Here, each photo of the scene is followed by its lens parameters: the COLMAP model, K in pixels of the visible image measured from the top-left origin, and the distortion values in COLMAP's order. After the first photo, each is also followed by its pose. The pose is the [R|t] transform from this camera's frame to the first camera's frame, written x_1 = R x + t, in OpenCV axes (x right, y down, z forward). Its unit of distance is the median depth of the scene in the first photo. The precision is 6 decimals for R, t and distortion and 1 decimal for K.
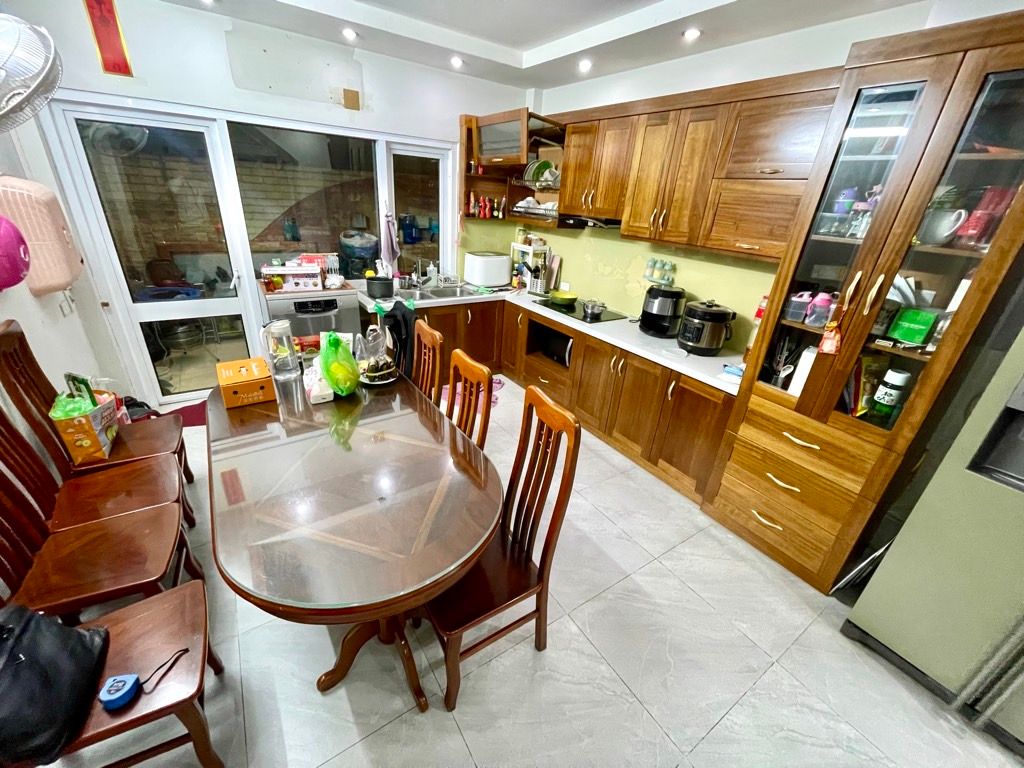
lens RADIAL K [[412.5, 0, 505.2], [0, 412.5, 386.2], [0, 0, 1]] dist [-0.013548, 0.000624]
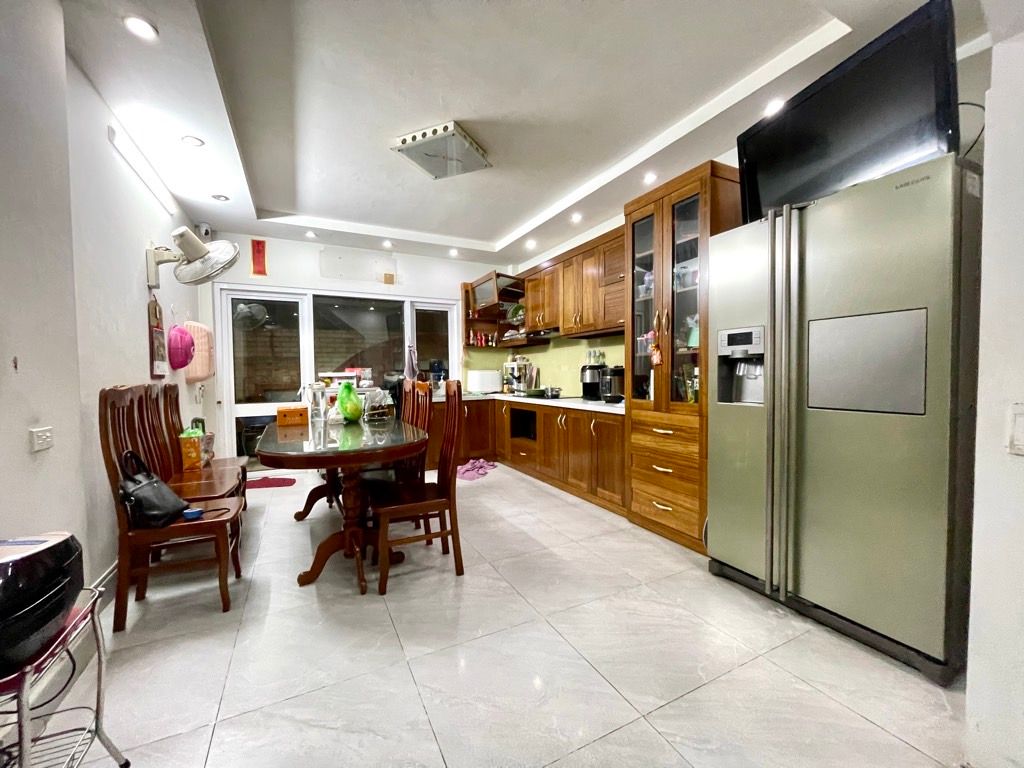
lens RADIAL K [[411.8, 0, 512.0], [0, 411.8, 384.0], [0, 0, 1]] dist [-0.035556, -0.000013]
pose [[0.991512, -0.075074, -0.106153, 0.240444], [0.026351, 0.915539, -0.401364, 0.330744], [0.127320, 0.395160, 0.909746, -0.233949]]
